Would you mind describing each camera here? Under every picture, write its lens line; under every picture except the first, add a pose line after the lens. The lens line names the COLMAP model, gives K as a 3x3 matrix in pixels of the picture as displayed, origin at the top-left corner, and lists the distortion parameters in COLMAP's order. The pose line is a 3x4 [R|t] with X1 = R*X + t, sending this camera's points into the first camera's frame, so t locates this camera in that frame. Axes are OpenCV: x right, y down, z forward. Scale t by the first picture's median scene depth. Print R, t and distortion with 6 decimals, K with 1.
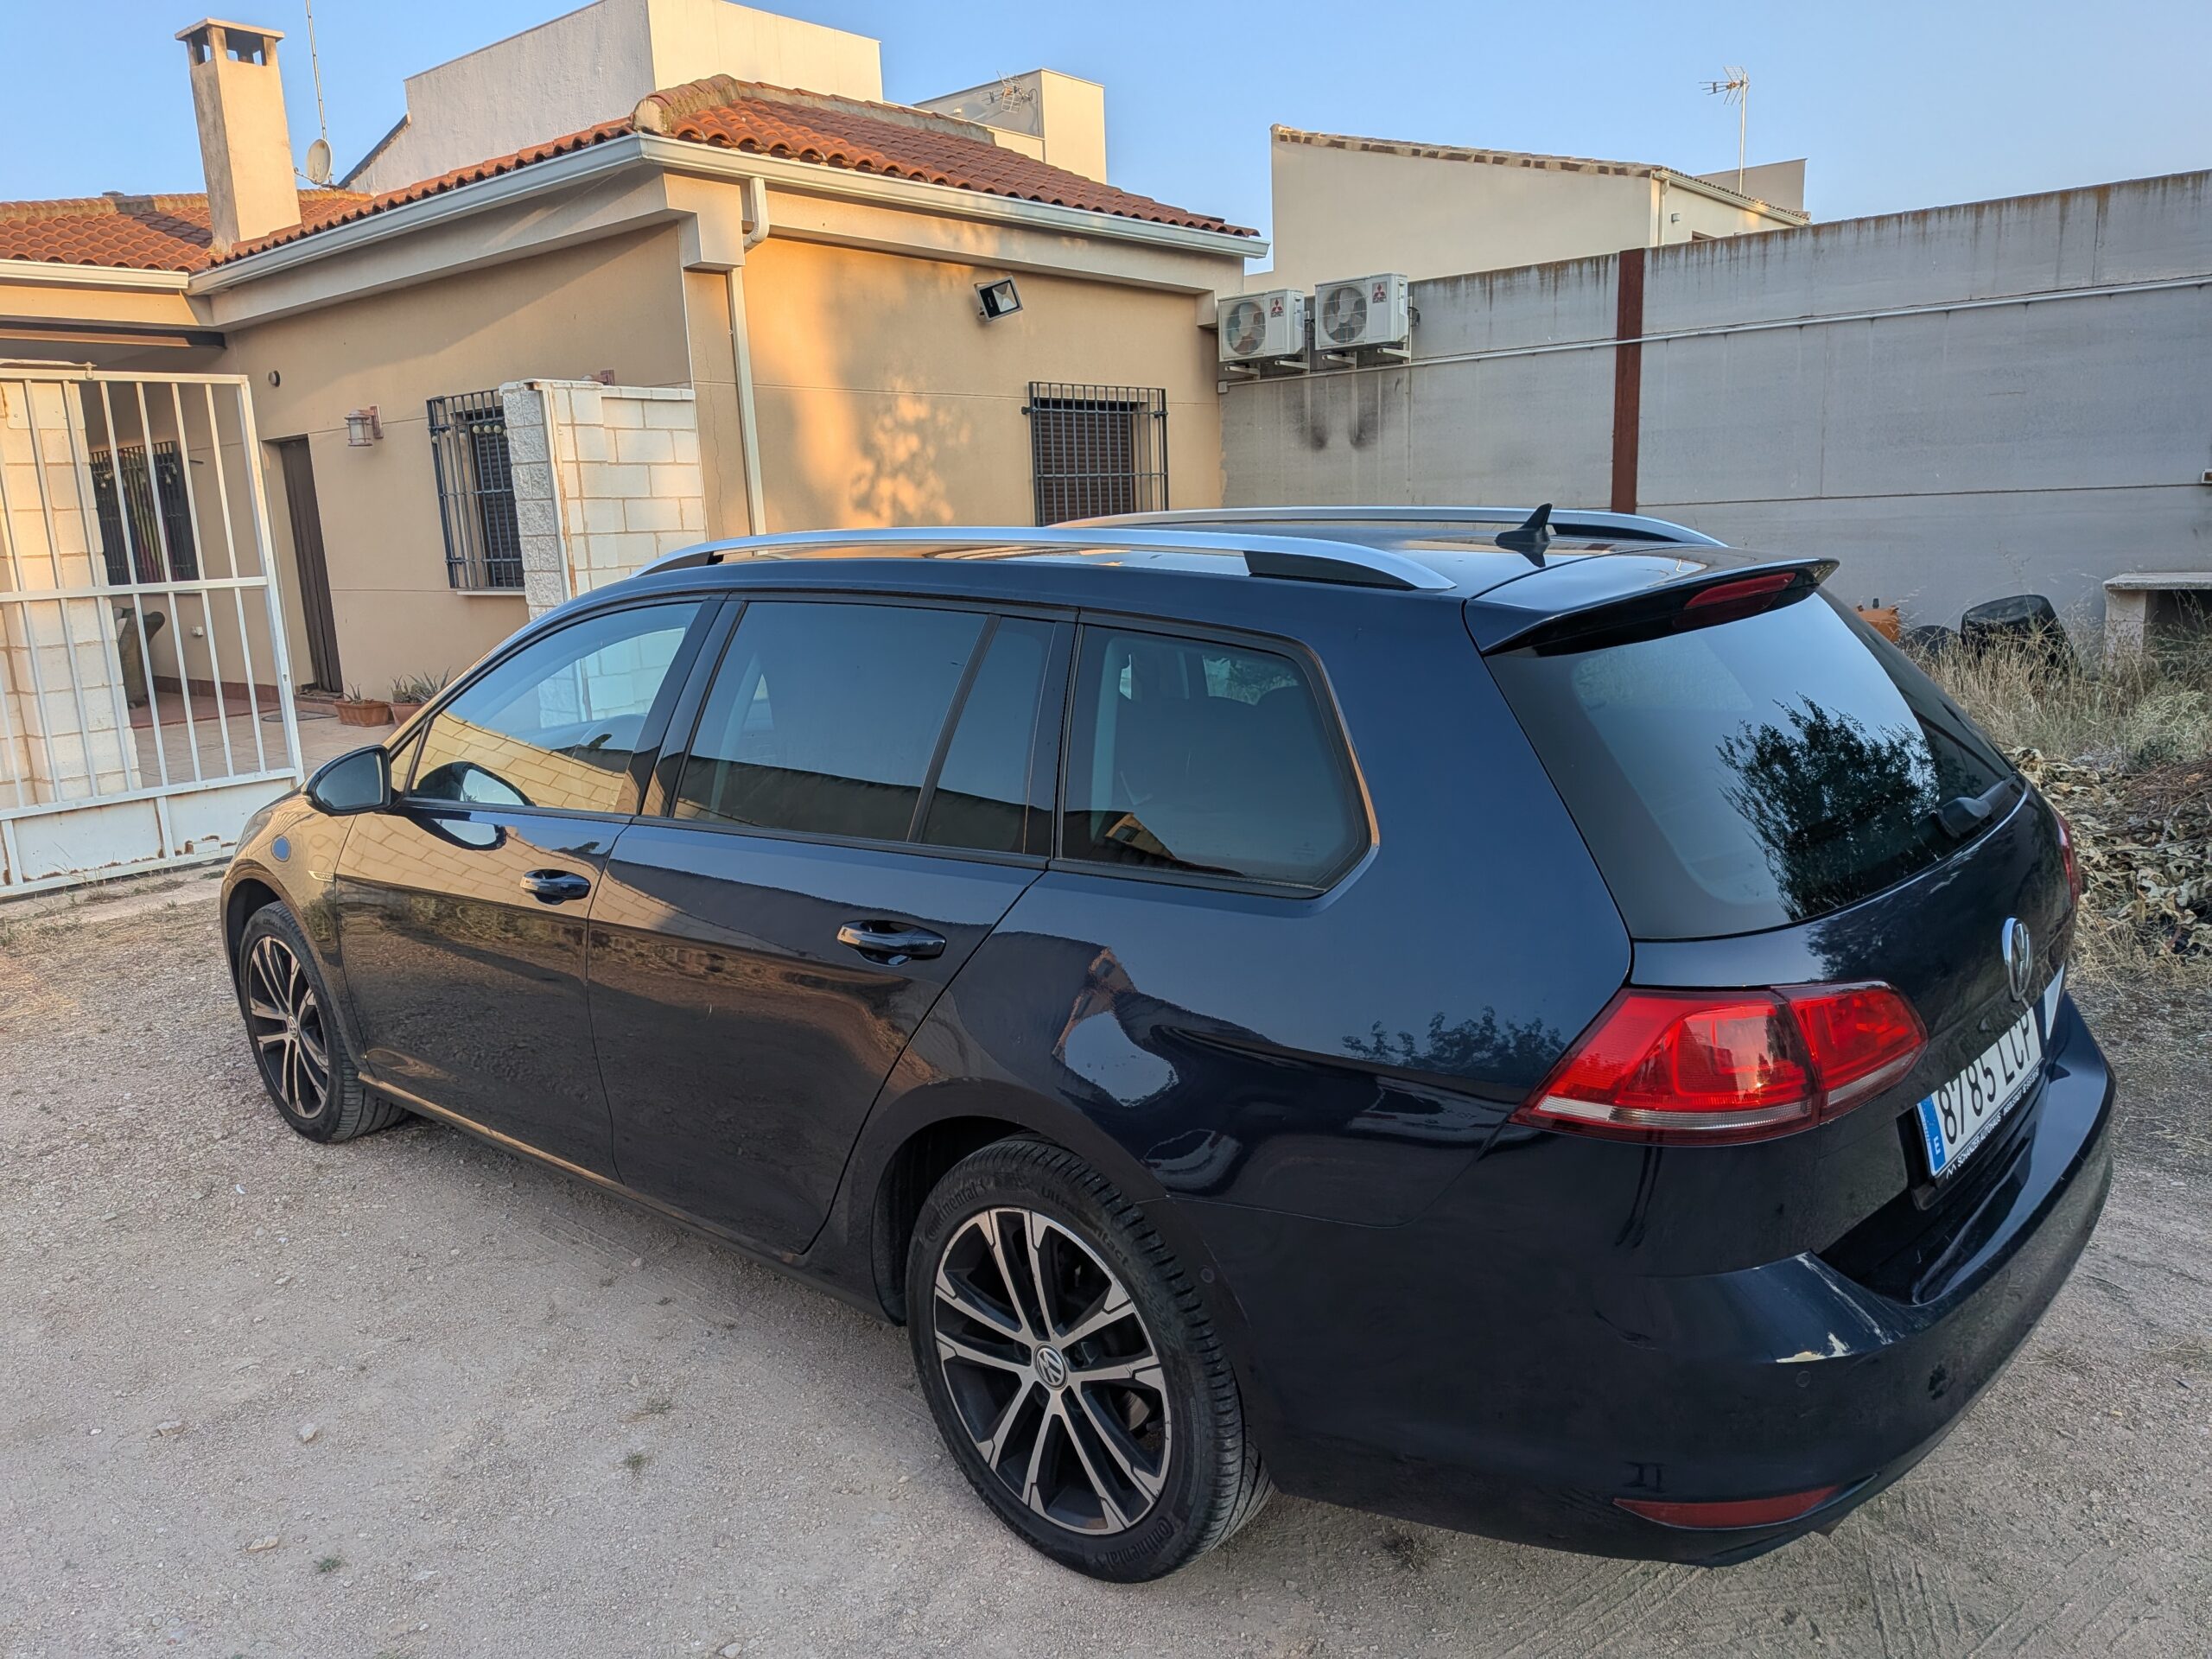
lens RADIAL K [[1594.3, 0, 1124.8], [0, 1594.3, 880.2], [0, 0, 1]] dist [0.045492, -0.065417]
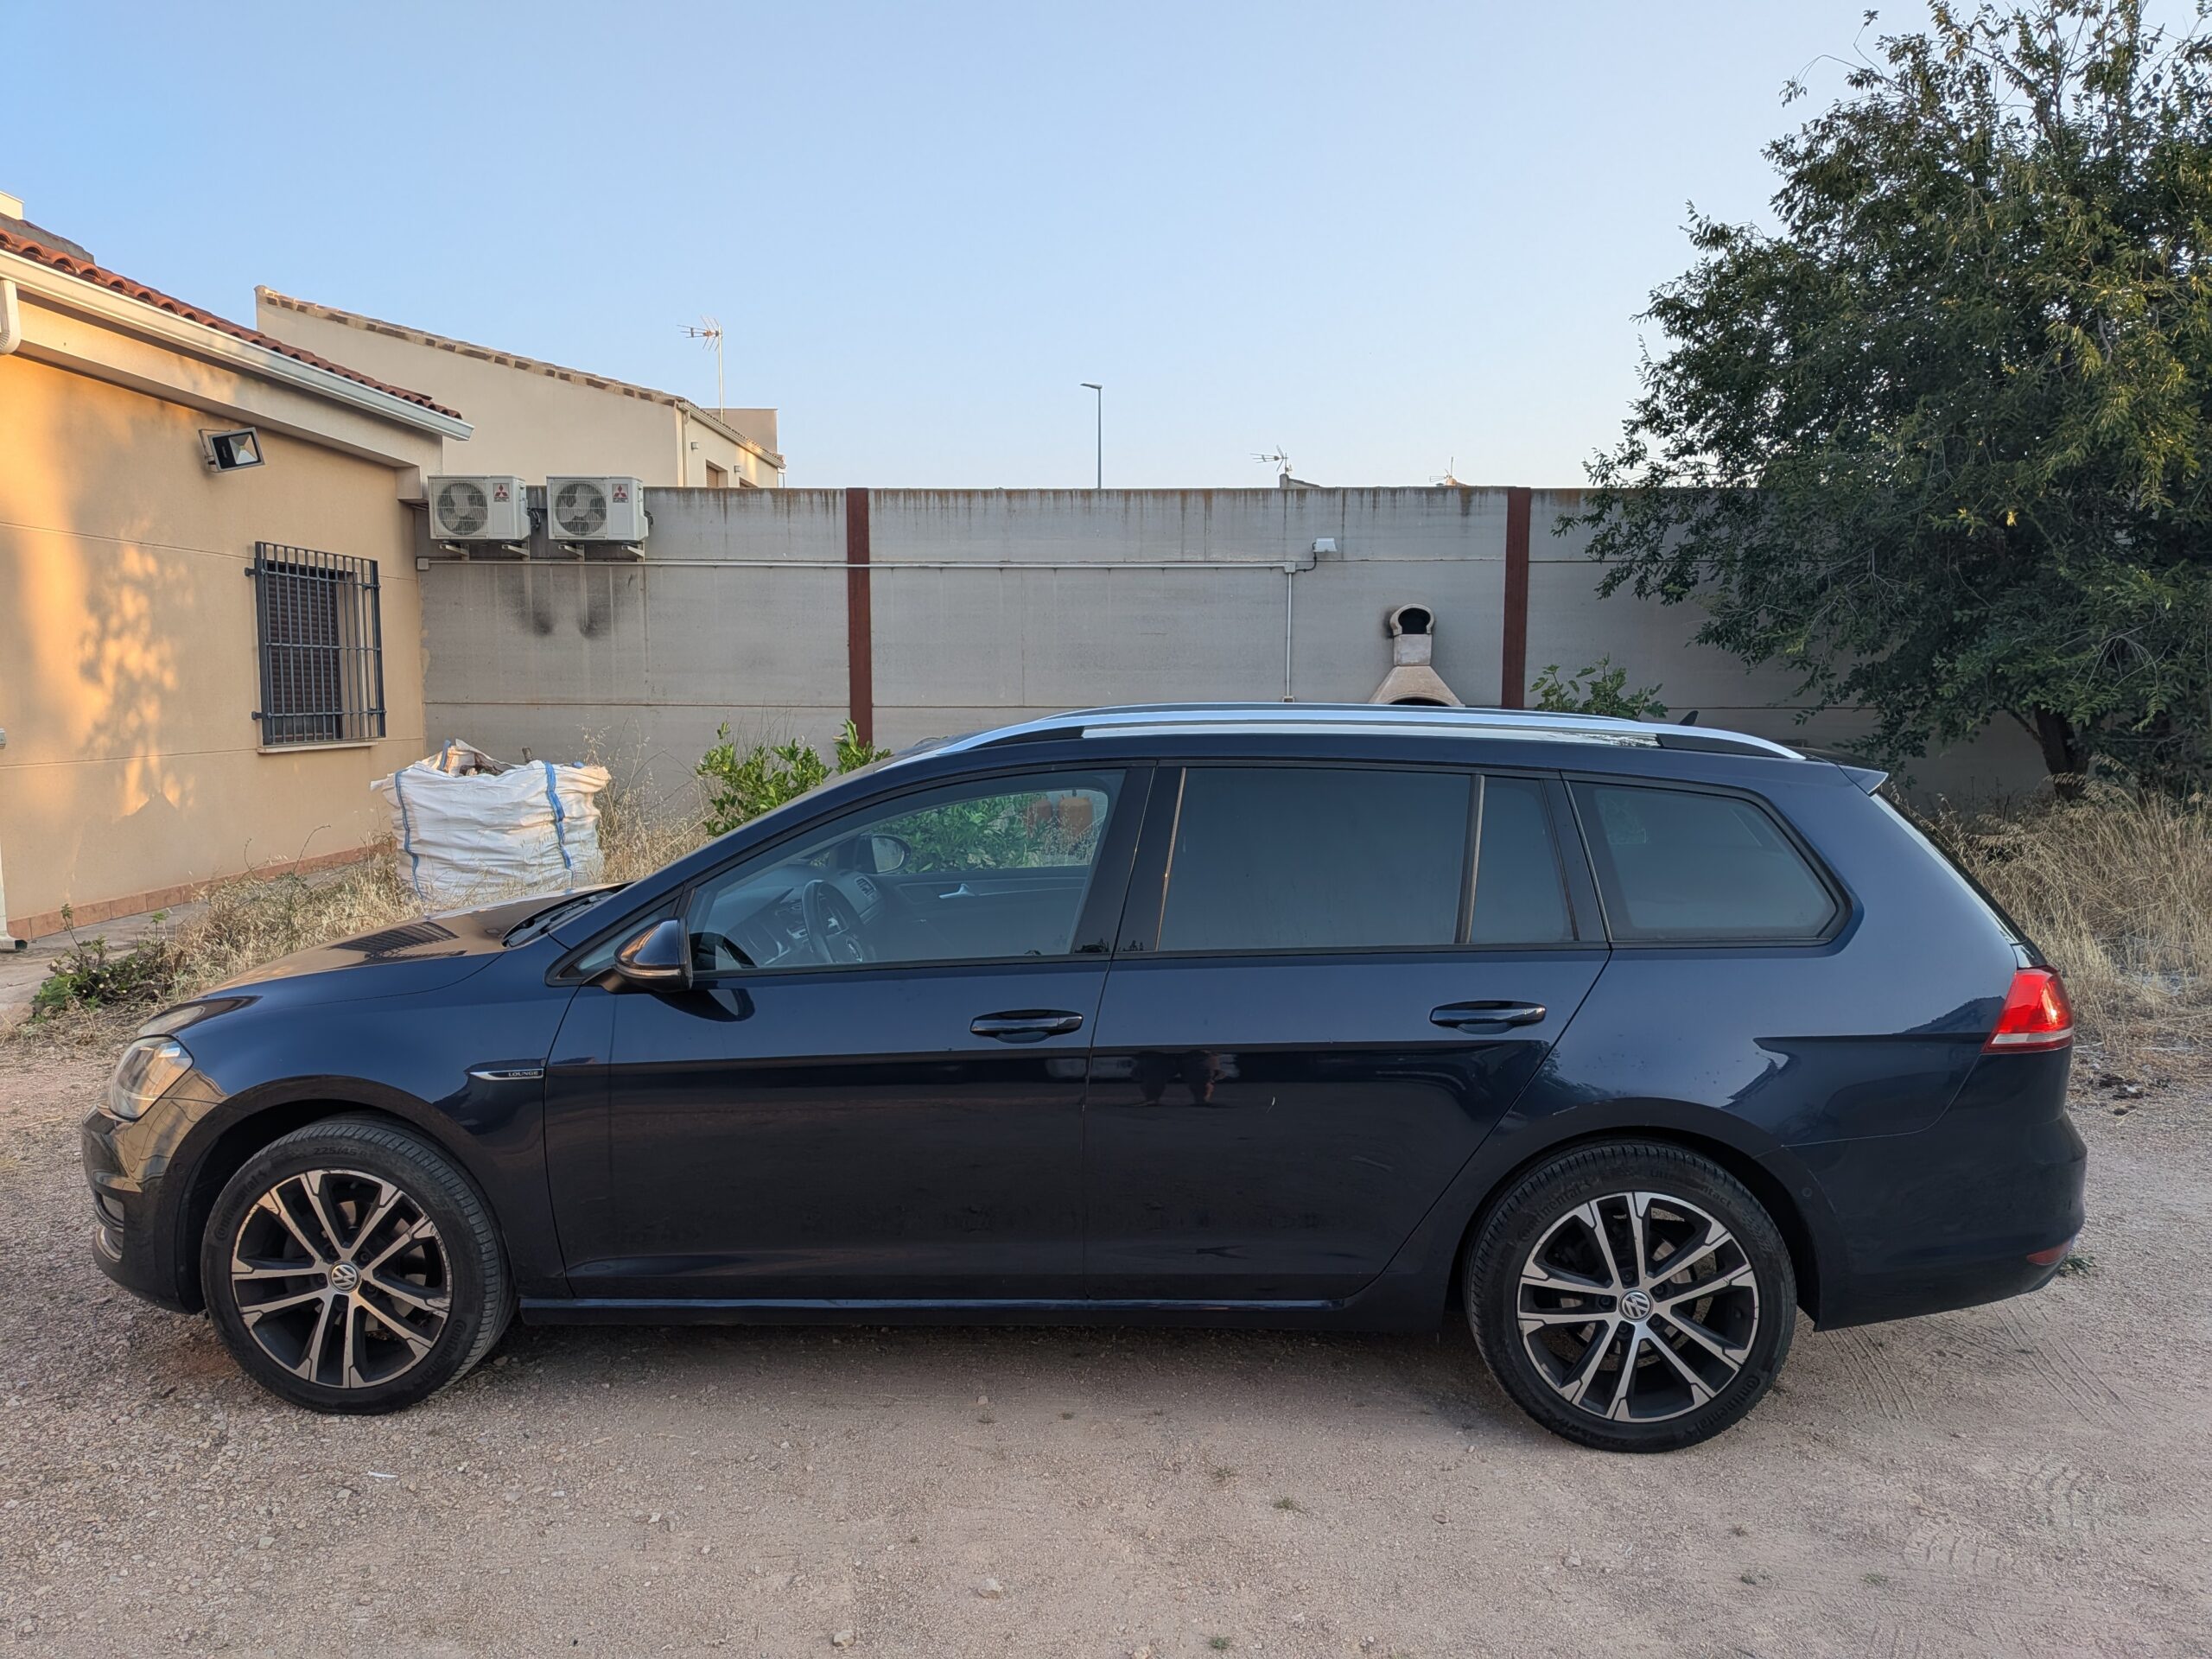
lens RADIAL K [[1594.3, 0, 1125.9], [0, 1594.3, 877.8], [0, 0, 1]] dist [0.045492, -0.065417]
pose [[0.767532, -0.031620, 0.640230, -0.277466], [0.107906, 0.990903, -0.080423, -0.000884], [-0.631863, 0.130812, 0.763962, 0.033621]]
